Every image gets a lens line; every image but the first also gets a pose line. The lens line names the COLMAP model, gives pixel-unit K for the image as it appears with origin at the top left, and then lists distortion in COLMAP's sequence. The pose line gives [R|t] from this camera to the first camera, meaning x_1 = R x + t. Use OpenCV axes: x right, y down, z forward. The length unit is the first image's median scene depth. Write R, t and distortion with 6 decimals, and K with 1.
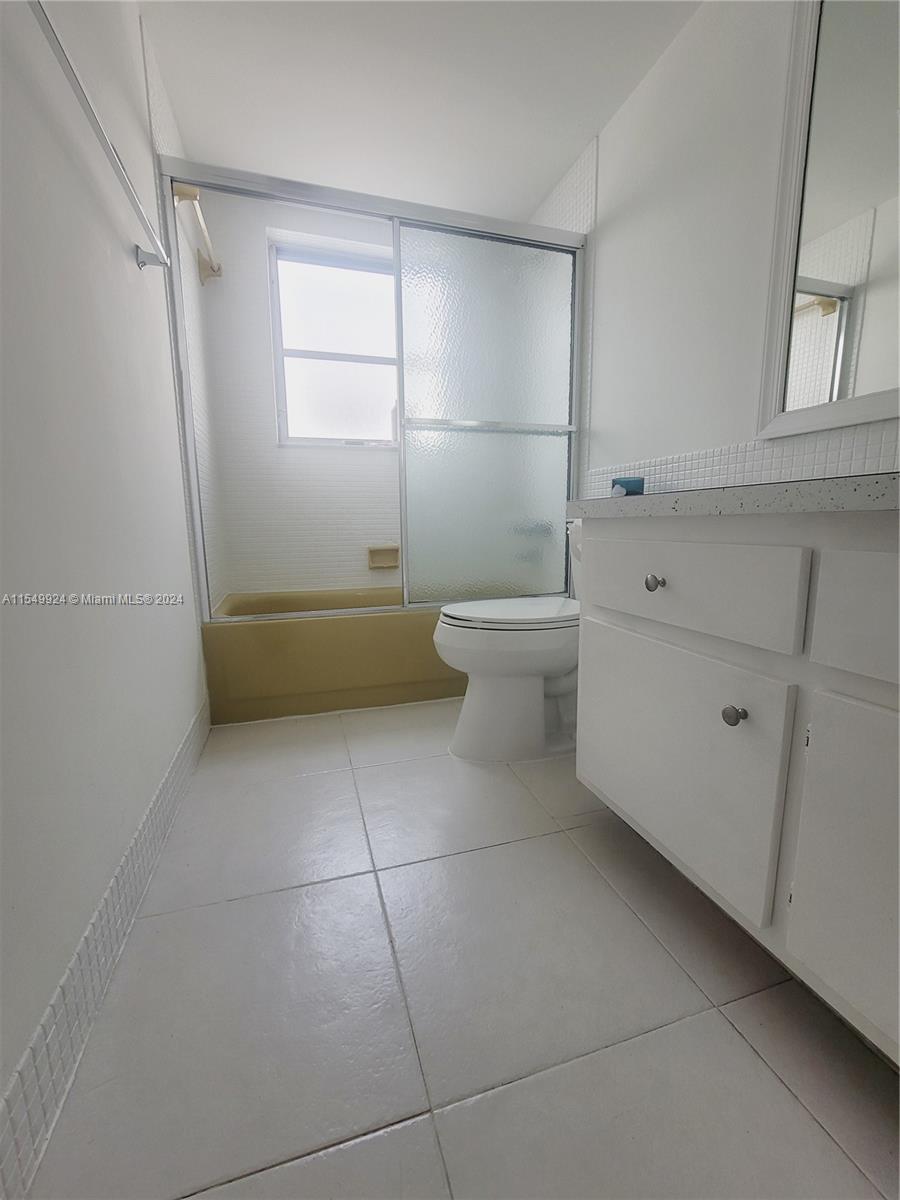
lens RADIAL K [[493.5, 0, 446.6], [0, 493.5, 598.4], [0, 0, 1]] dist [-0.008854, 0.003896]
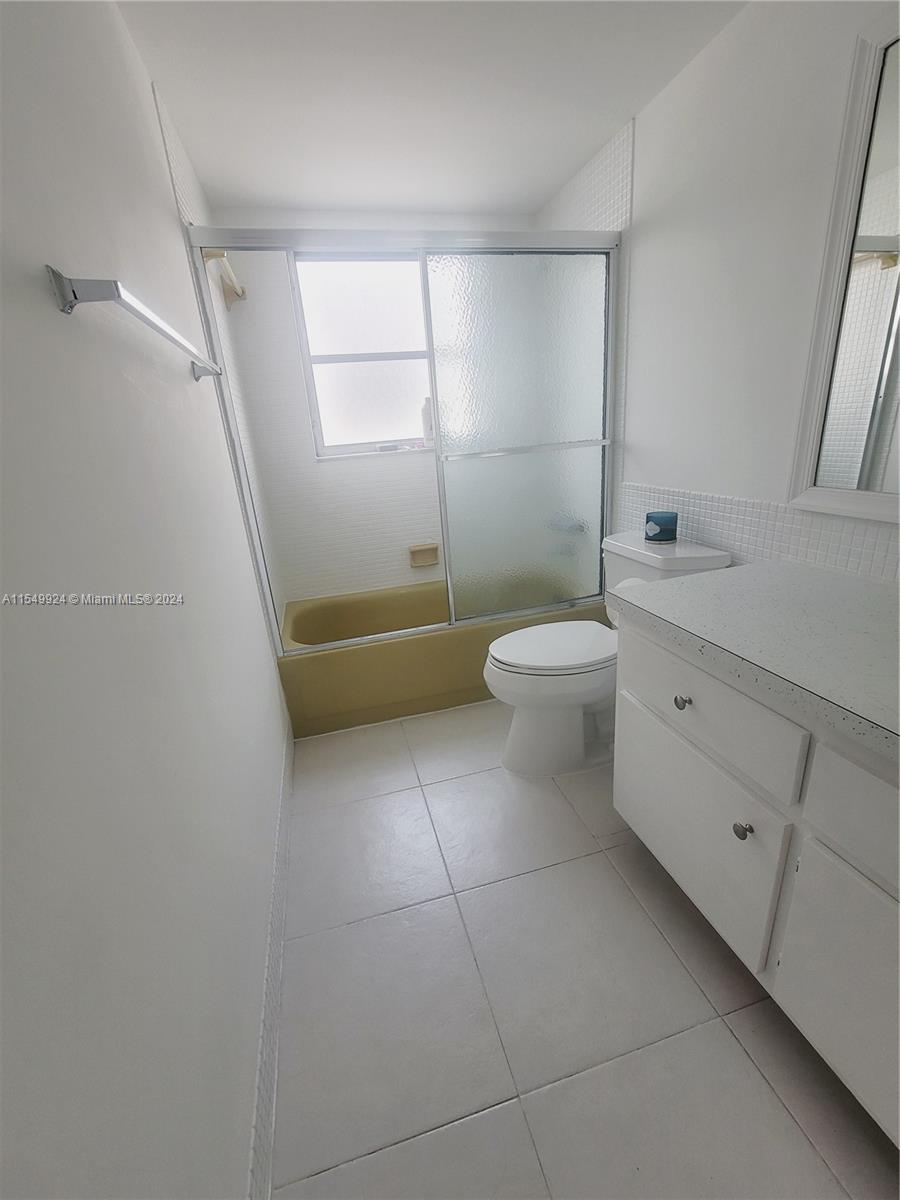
lens RADIAL K [[493.5, 0, 446.6], [0, 493.5, 598.4], [0, 0, 1]] dist [-0.008854, 0.003896]
pose [[0.996918, -0.049687, -0.060705, -0.028218], [0.059482, 0.983299, 0.172003, -0.241102], [0.051145, -0.175084, 0.983224, -0.071725]]
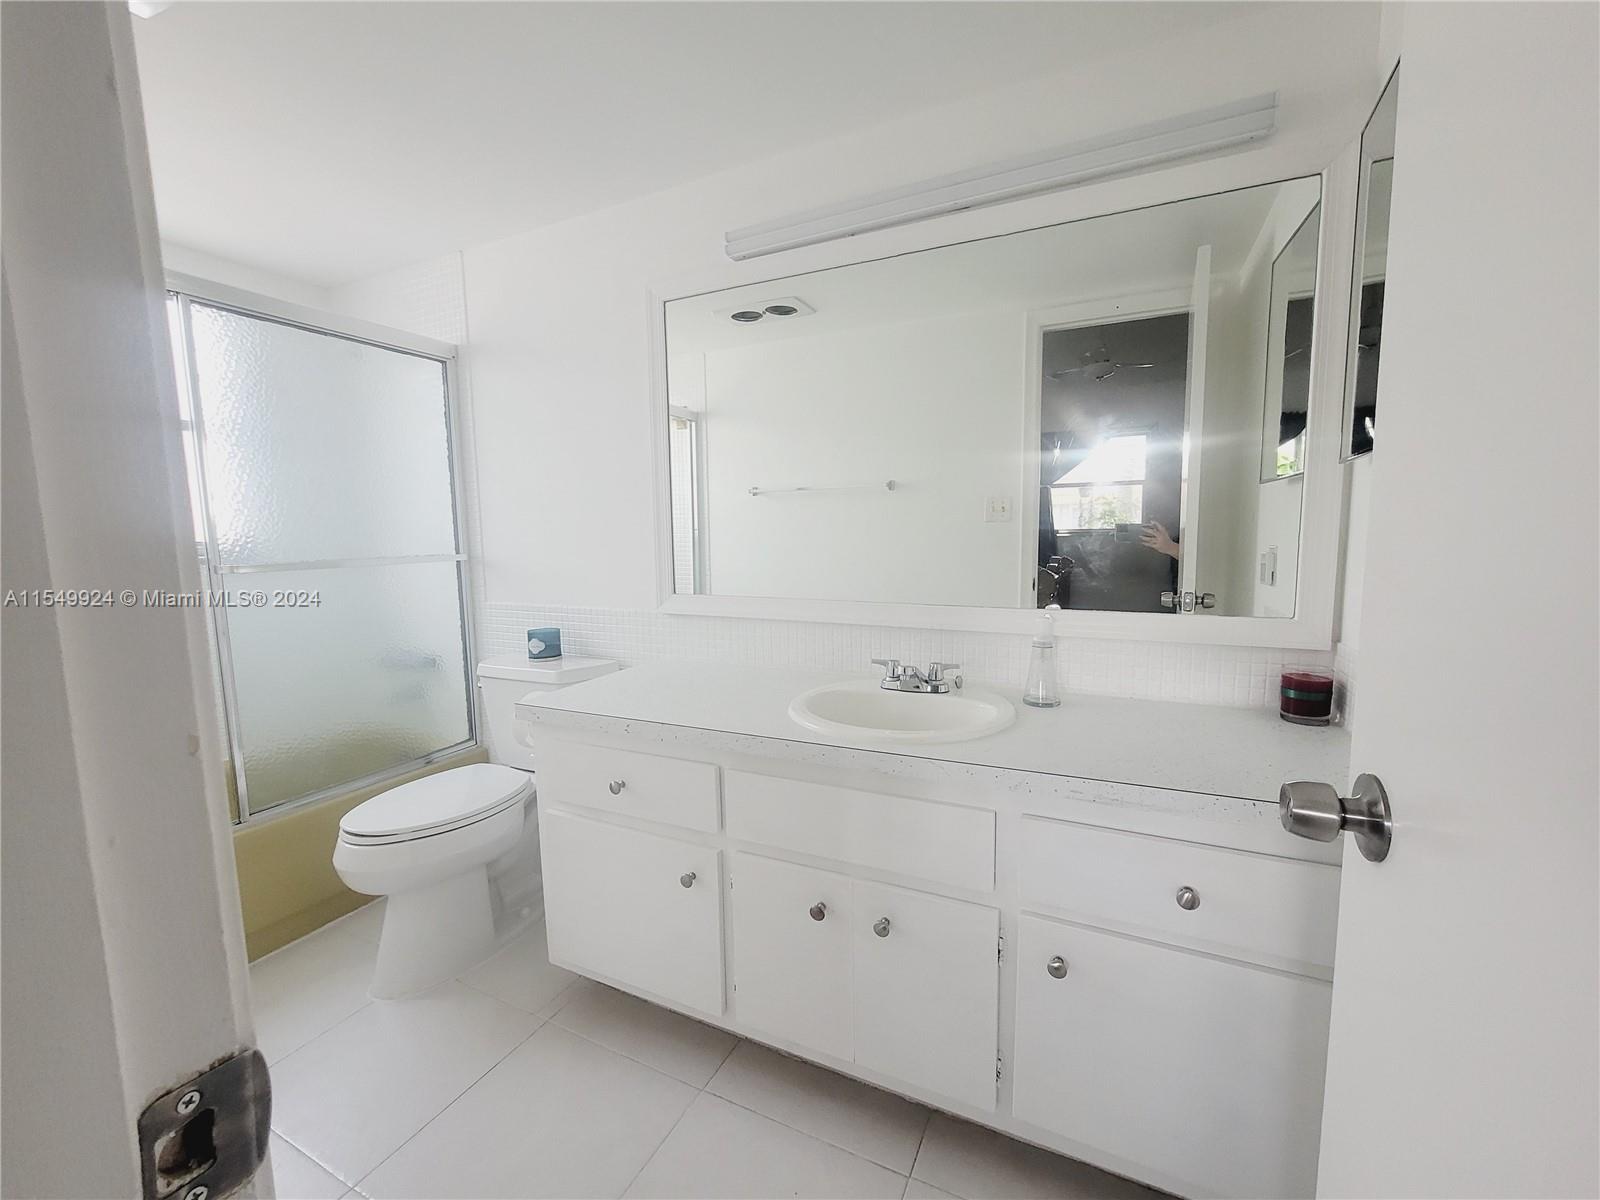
lens RADIAL K [[658.0, 0, 798.9], [0, 658.0, 603.3], [0, 0, 1]] dist [-0.008854, 0.003896]
pose [[0.684826, -0.080208, 0.724279, -0.202739], [0.120455, 0.992711, -0.003959, -0.201841], [-0.718682, 0.089955, 0.689495, -0.245234]]
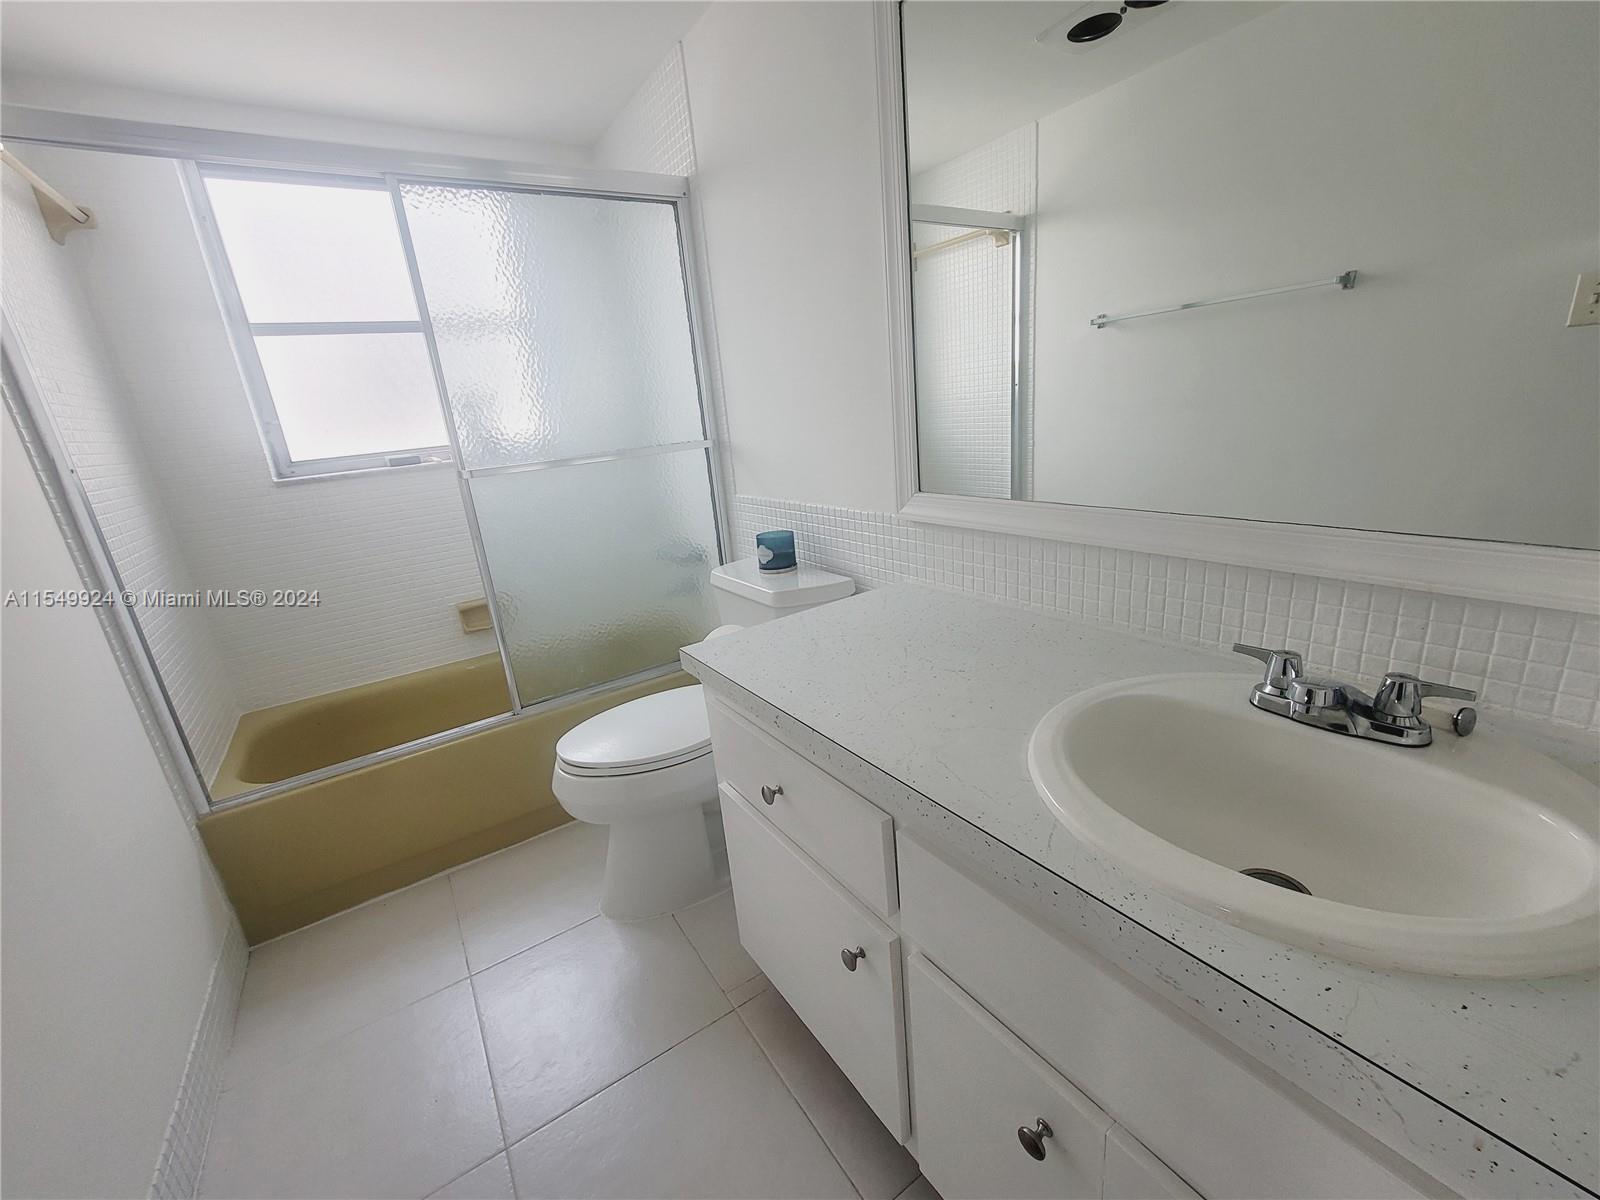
lens RADIAL K [[658.0, 0, 798.9], [0, 658.0, 603.3], [0, 0, 1]] dist [-0.008854, 0.003896]
pose [[0.956505, -0.155189, 0.247013, 0.108985], [0.124228, 0.982830, 0.136428, -0.241078], [-0.263944, -0.099808, 0.959360, -0.045702]]
